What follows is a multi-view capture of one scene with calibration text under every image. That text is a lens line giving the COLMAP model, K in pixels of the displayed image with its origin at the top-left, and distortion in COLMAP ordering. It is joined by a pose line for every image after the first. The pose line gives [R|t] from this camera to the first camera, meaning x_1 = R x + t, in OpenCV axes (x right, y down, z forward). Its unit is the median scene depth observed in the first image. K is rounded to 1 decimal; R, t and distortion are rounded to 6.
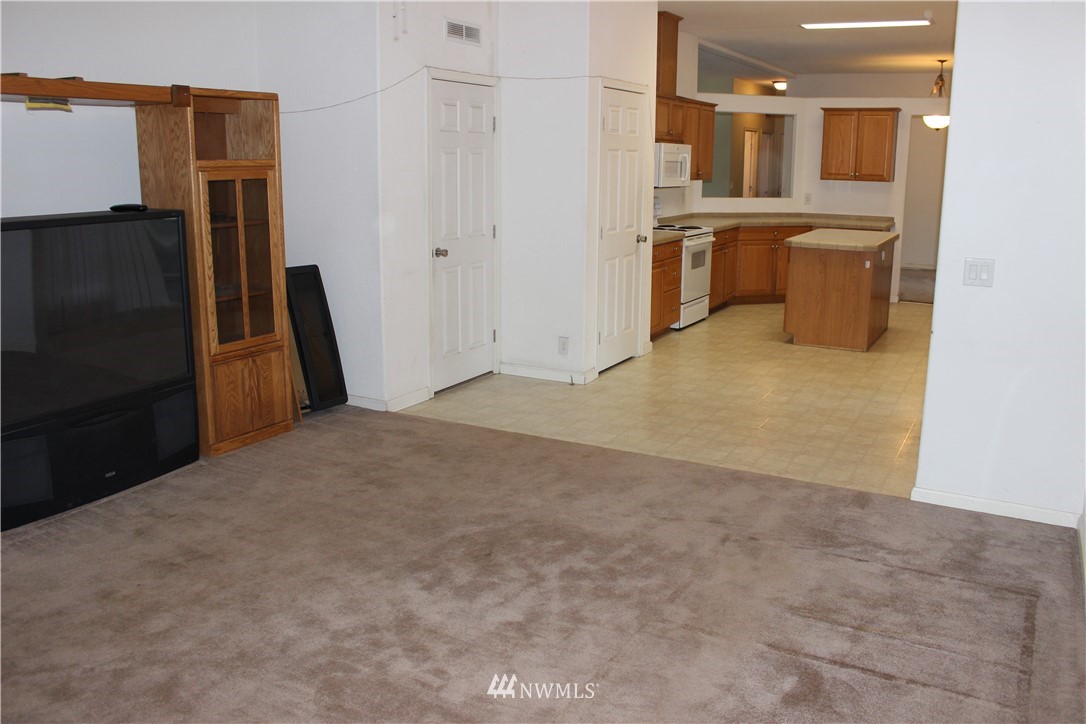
lens RADIAL K [[908.3, 0, 543.0], [0, 908.3, 362.0], [0, 0, 1]] dist [-0.174287, 0.150202]
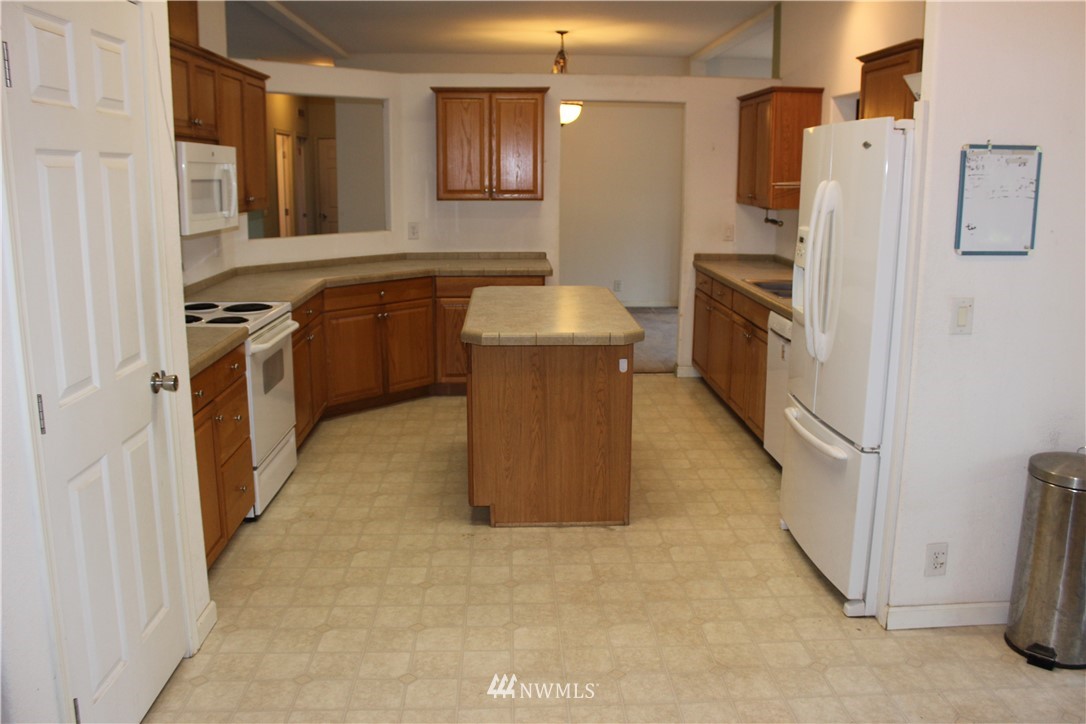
lens RADIAL K [[908.3, 0, 543.0], [0, 908.3, 362.0], [0, 0, 1]] dist [-0.174287, 0.150202]
pose [[0.856298, -0.108348, 0.504989, 0.046943], [0.115448, 0.993162, 0.017325, -0.108483], [-0.503413, 0.043465, 0.862952, 0.480184]]
